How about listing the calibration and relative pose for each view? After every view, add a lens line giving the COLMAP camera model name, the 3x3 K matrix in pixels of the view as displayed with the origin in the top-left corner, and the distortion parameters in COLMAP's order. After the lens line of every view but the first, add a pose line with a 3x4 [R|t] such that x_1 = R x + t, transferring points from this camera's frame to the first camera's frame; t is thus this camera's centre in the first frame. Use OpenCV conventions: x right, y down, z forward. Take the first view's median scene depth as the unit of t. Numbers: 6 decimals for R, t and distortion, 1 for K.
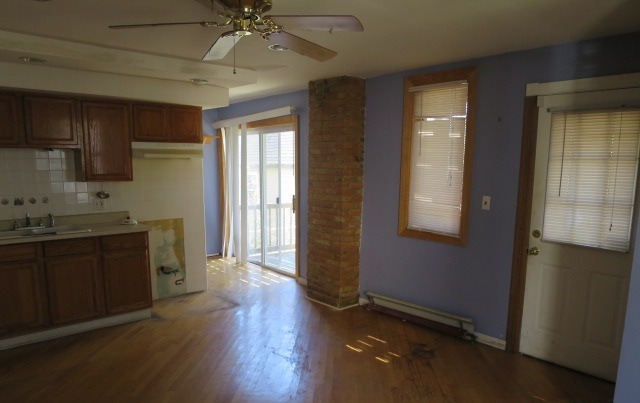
lens RADIAL K [[475.2, 0, 336.8], [0, 475.2, 234.8], [0, 0, 1]] dist [-0.010772, -0.003742]
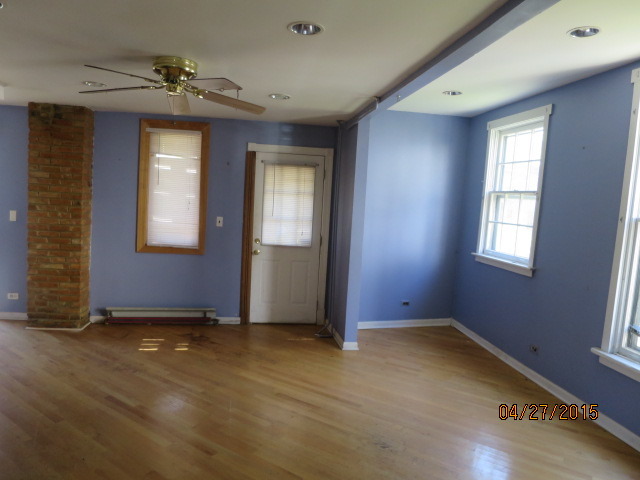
lens RADIAL K [[462.7, 0, 319.5], [0, 462.7, 239.6], [0, 0, 1]] dist [-0.042783, 0.006071]
pose [[0.542780, -0.051217, 0.838312, -0.643937], [0.085003, 0.996364, 0.005836, 0.001871], [-0.835562, 0.068092, 0.545160, 0.021776]]
